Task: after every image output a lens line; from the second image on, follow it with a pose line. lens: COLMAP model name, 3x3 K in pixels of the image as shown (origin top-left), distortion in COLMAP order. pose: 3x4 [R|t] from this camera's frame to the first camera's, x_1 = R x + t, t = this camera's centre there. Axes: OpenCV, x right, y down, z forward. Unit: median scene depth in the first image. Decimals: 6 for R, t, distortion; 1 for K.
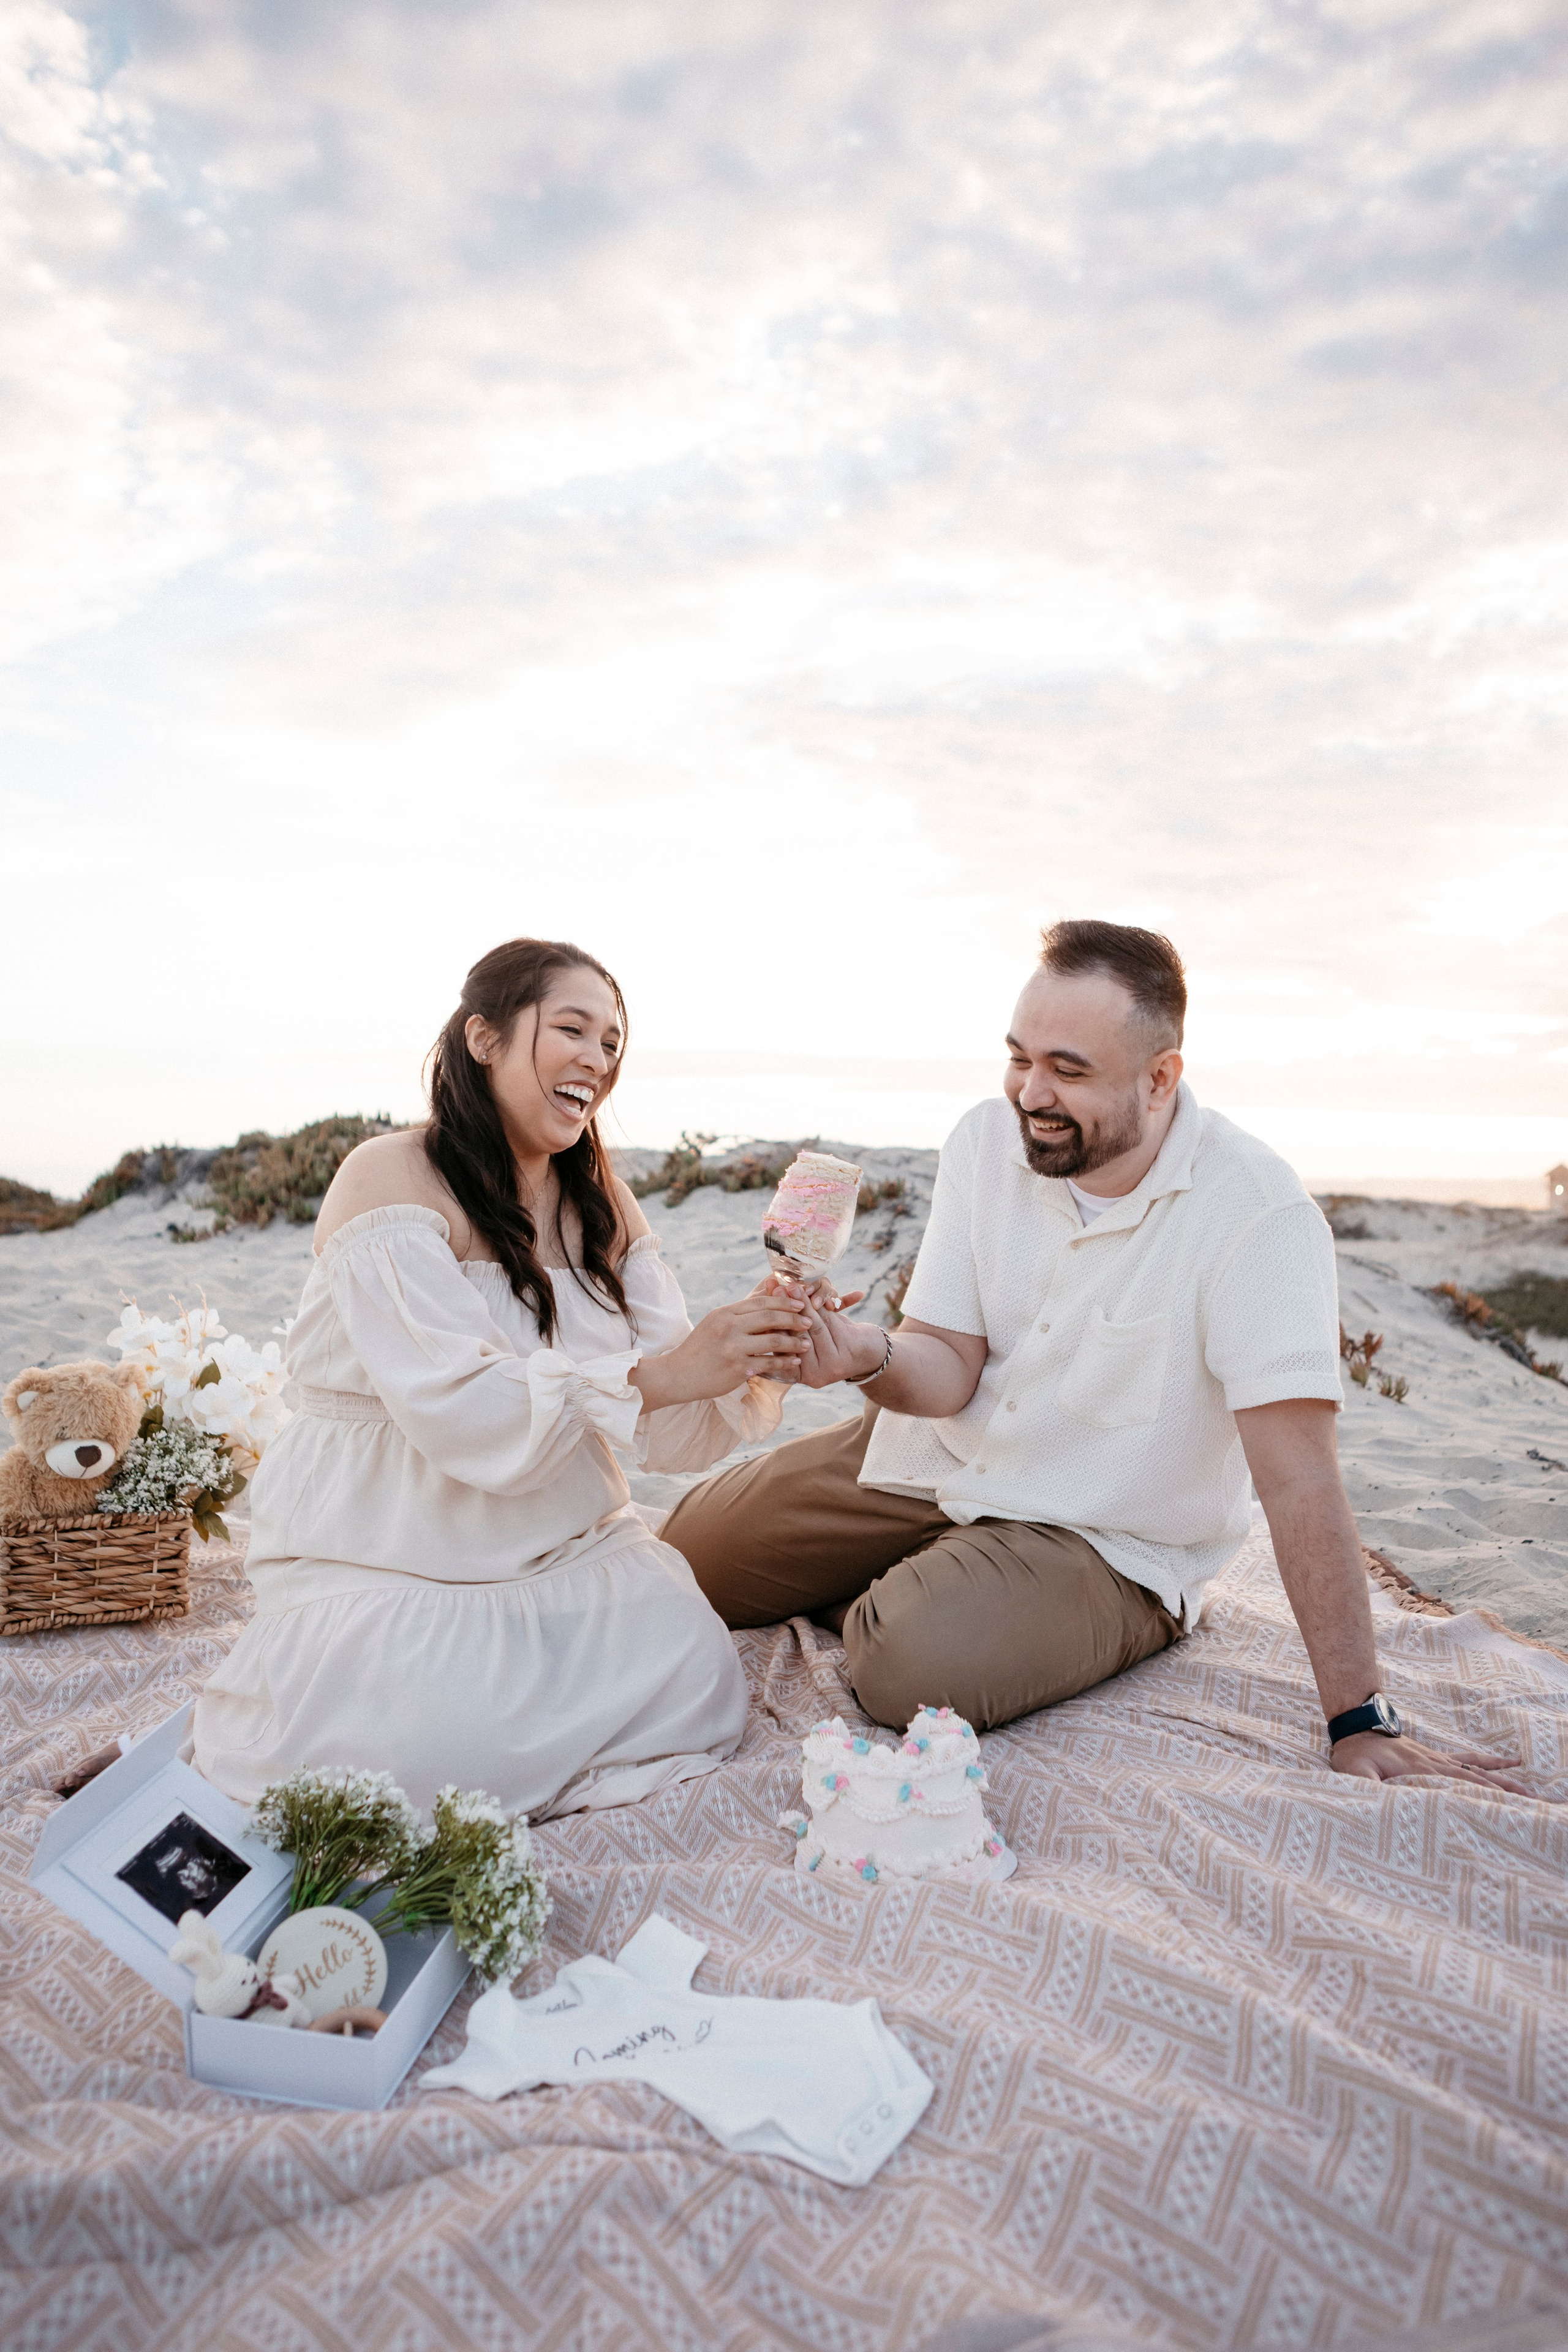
lens RADIAL K [[1869.3, 0, 790.1], [0, 1869.3, 1168.9], [0, 0, 1]] dist [-0.039696, 0.059293]
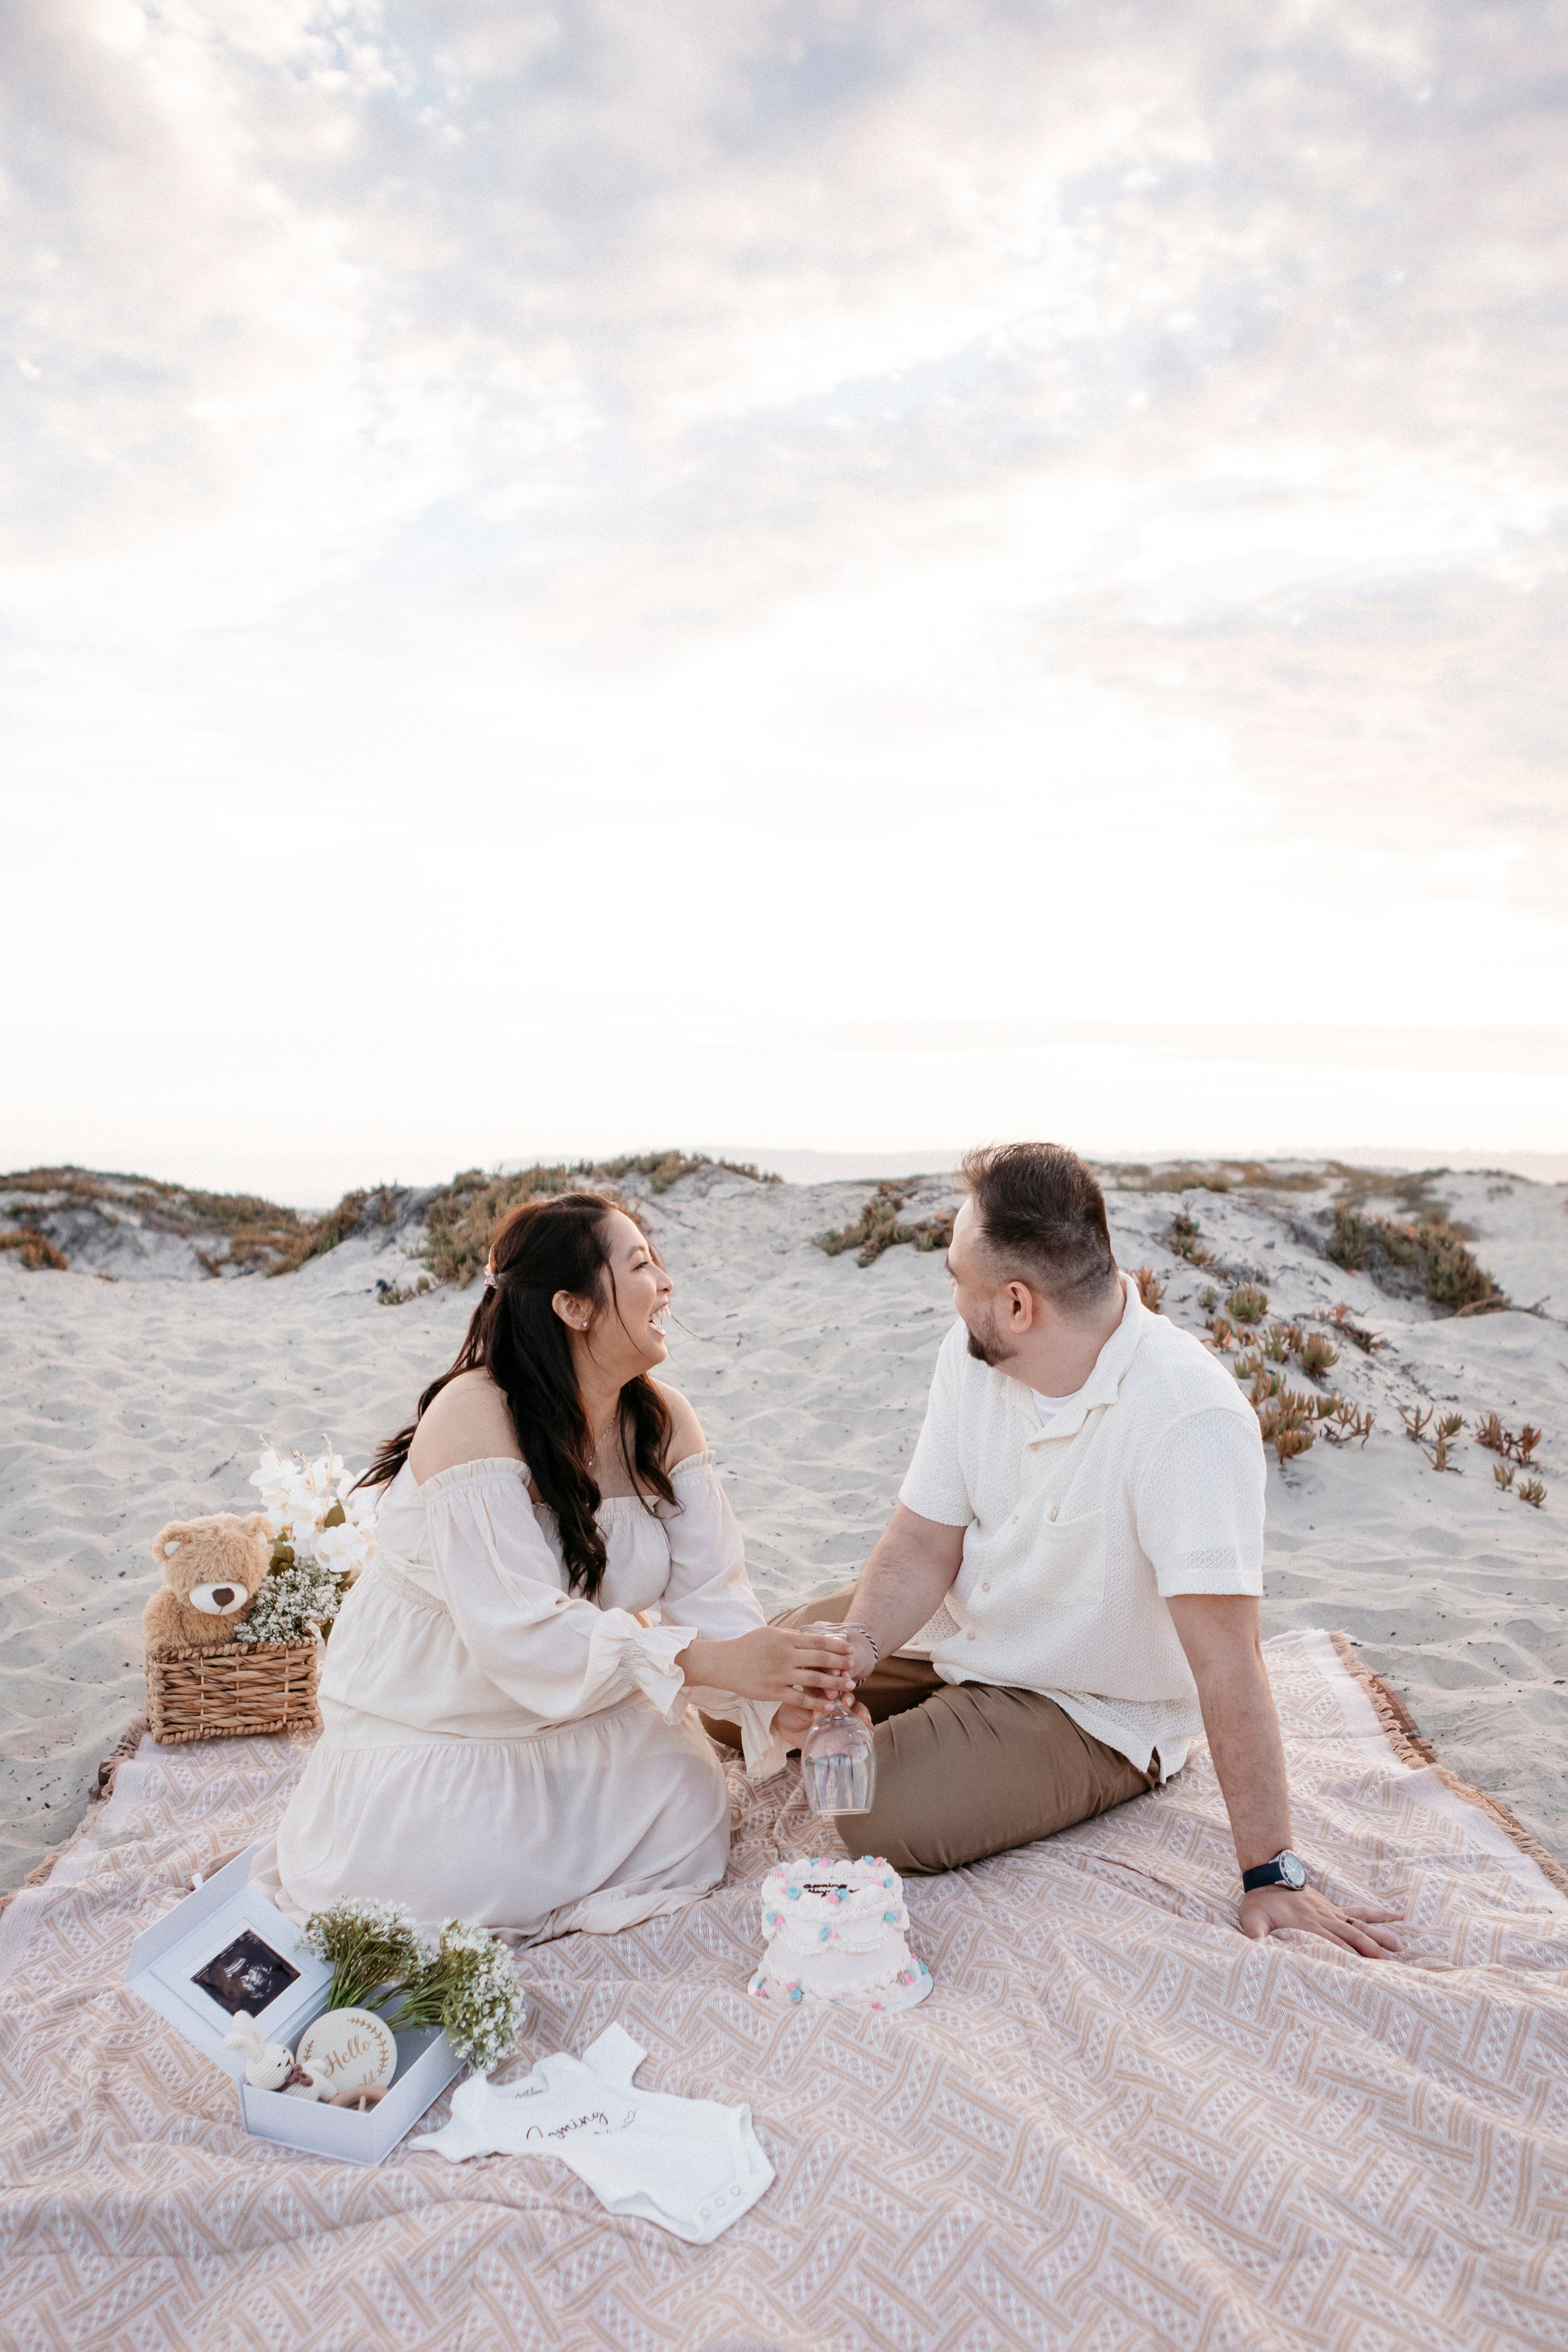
lens RADIAL K [[2019.8, 0, 803.4], [0, 2019.8, 1357.6], [0, 0, 1]] dist [-0.062156, 0.066069]
pose [[0.989947, 0.004193, -0.141377, 0.210116], [0.010656, 0.994509, 0.104106, -0.159833], [0.141038, -0.104566, 0.984467, -0.231050]]
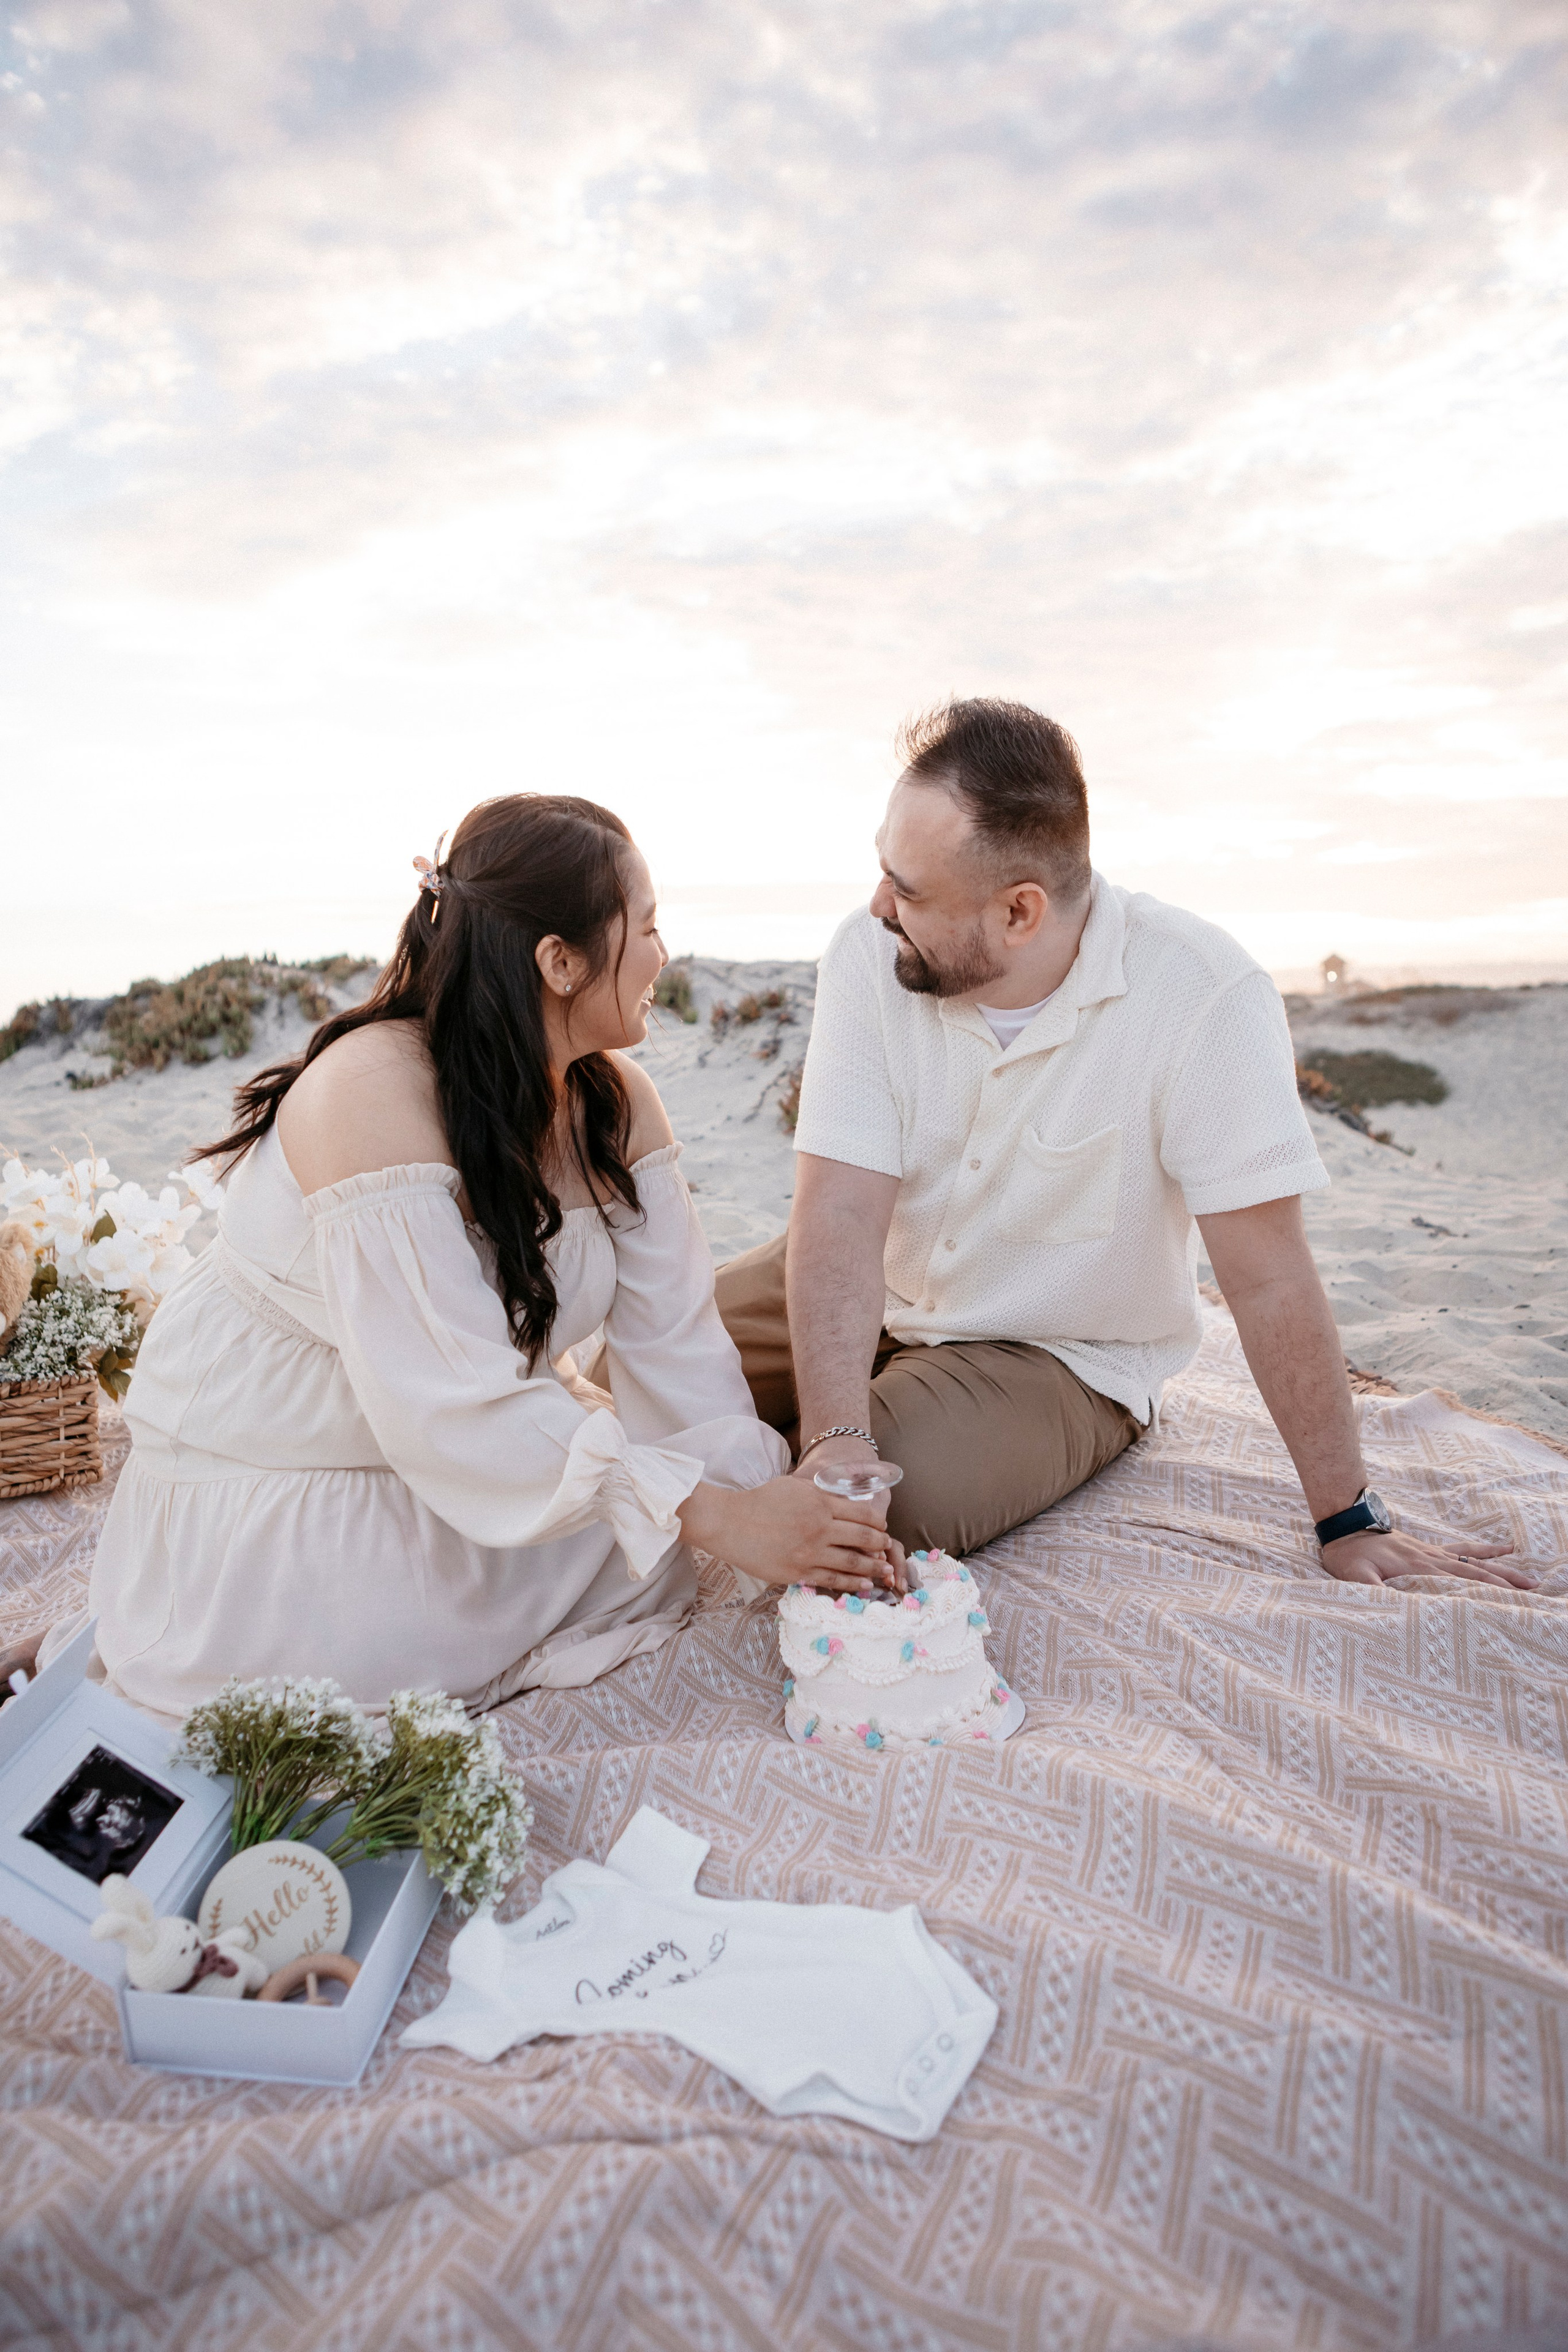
lens RADIAL K [[1688.6, 0, 778.9], [0, 1688.6, 1171.3], [0, 0, 1]] dist [-0.062491, 0.061051]
pose [[0.995838, -0.058209, 0.070133, -0.040973], [0.050293, 0.992681, 0.109796, 0.008724], [-0.076010, -0.105811, 0.991477, 0.194667]]
